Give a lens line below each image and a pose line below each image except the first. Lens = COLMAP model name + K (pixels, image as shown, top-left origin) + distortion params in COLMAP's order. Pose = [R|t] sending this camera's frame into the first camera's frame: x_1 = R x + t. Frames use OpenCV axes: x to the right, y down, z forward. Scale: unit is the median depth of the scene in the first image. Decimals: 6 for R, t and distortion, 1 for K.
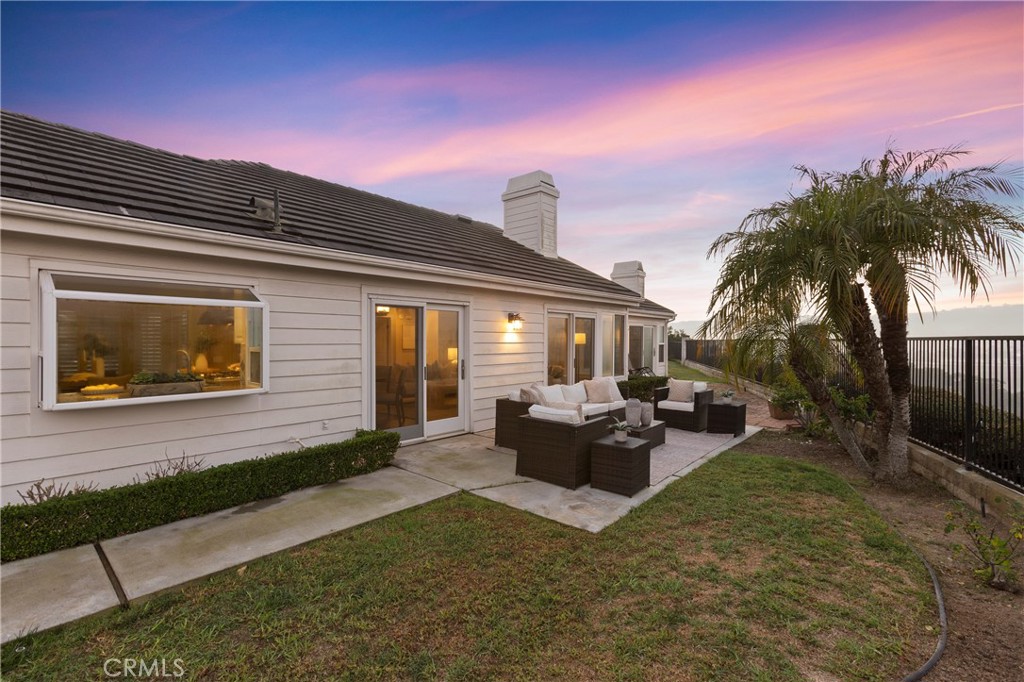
lens RADIAL K [[459.4, 0, 513.0], [0, 459.4, 336.9], [0, 0, 1]] dist [-0.002668, 0.000156]
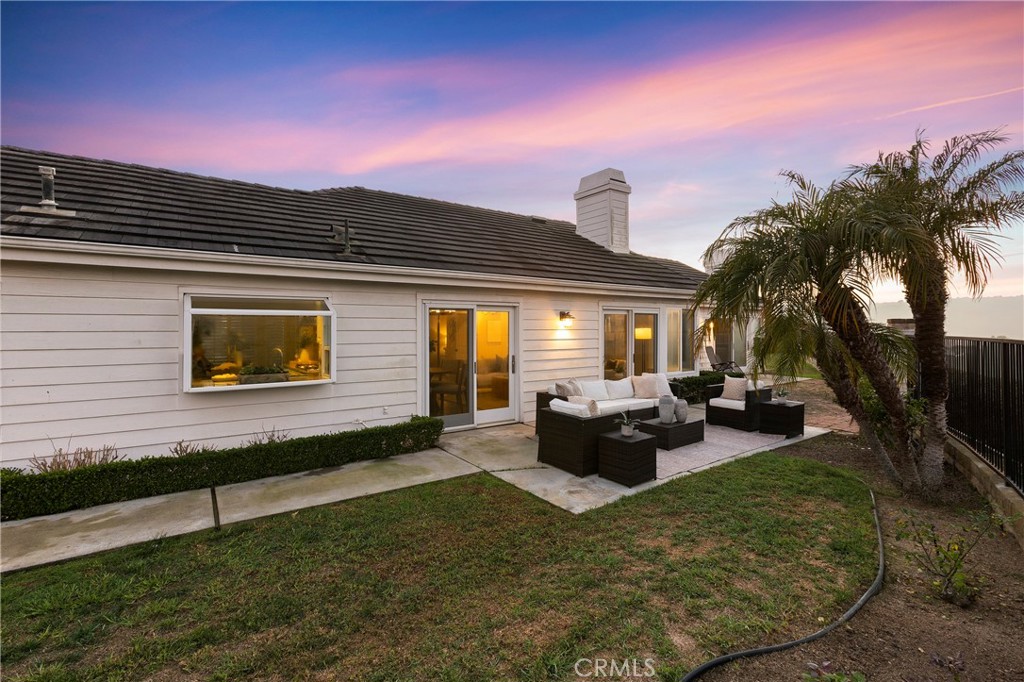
lens RADIAL K [[464.6, 0, 512.3], [0, 464.6, 318.7], [0, 0, 1]] dist [-0.005485, 0.000588]
pose [[0.970702, -0.010319, -0.240067, 0.255454], [0.006300, 0.999827, -0.017501, -0.030749], [0.240206, 0.015475, 0.970599, -0.131256]]
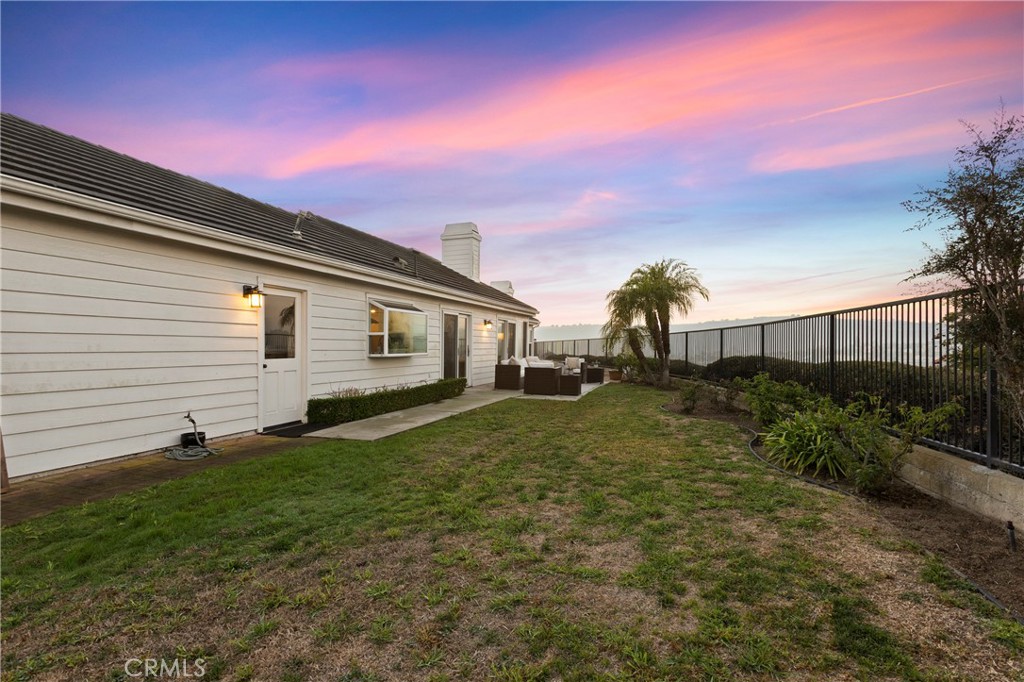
lens RADIAL K [[471.1, 0, 506.9], [0, 471.1, 339.7], [0, 0, 1]] dist [-0.004660, 0.010060]
pose [[0.936151, 0.006212, 0.351545, -0.992332], [-0.002481, 0.999936, -0.011061, 0.077102], [-0.351591, 0.009482, 0.936106, -1.235771]]
